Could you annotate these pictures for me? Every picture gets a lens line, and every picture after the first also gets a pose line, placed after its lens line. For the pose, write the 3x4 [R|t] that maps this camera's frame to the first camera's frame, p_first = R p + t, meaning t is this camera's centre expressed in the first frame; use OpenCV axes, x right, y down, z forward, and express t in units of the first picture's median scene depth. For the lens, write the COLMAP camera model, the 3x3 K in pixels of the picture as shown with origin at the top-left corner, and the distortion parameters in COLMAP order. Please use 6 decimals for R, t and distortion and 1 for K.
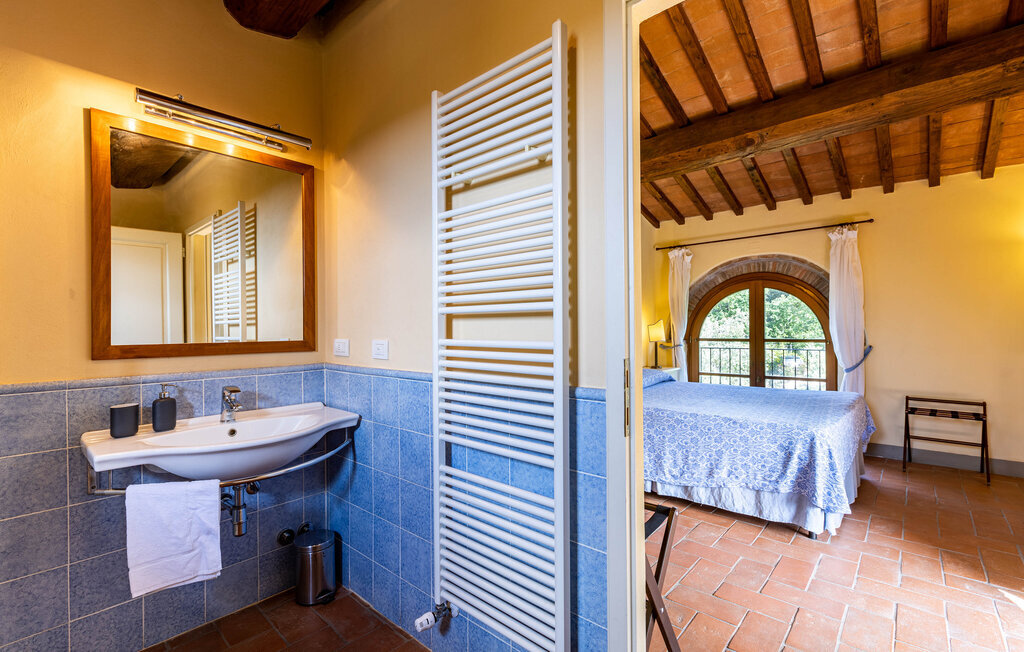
lens RADIAL K [[455.6, 0, 512.0], [0, 455.6, 326.0], [0, 0, 1]] dist [0.000896, 0.000058]
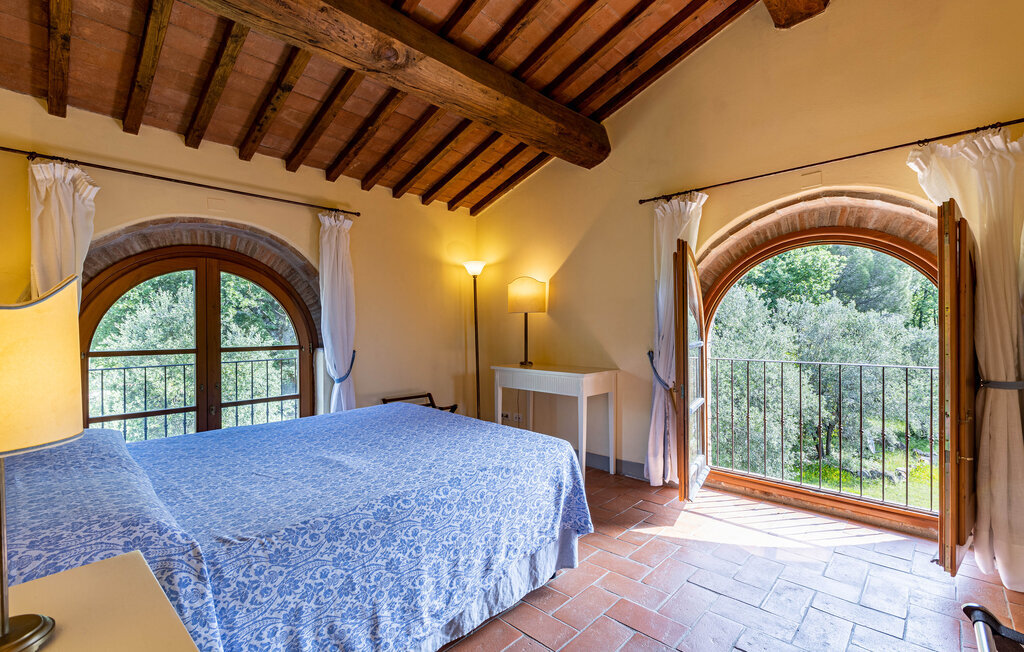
lens RADIAL K [[455.6, 0, 512.0], [0, 455.6, 326.0], [0, 0, 1]] dist [0.000896, 0.000058]
pose [[0.018852, 0.010794, 0.999764, -0.119403], [0.002865, 0.999937, -0.010850, 0.005567], [-0.999818, 0.003069, 0.018820, 0.654277]]
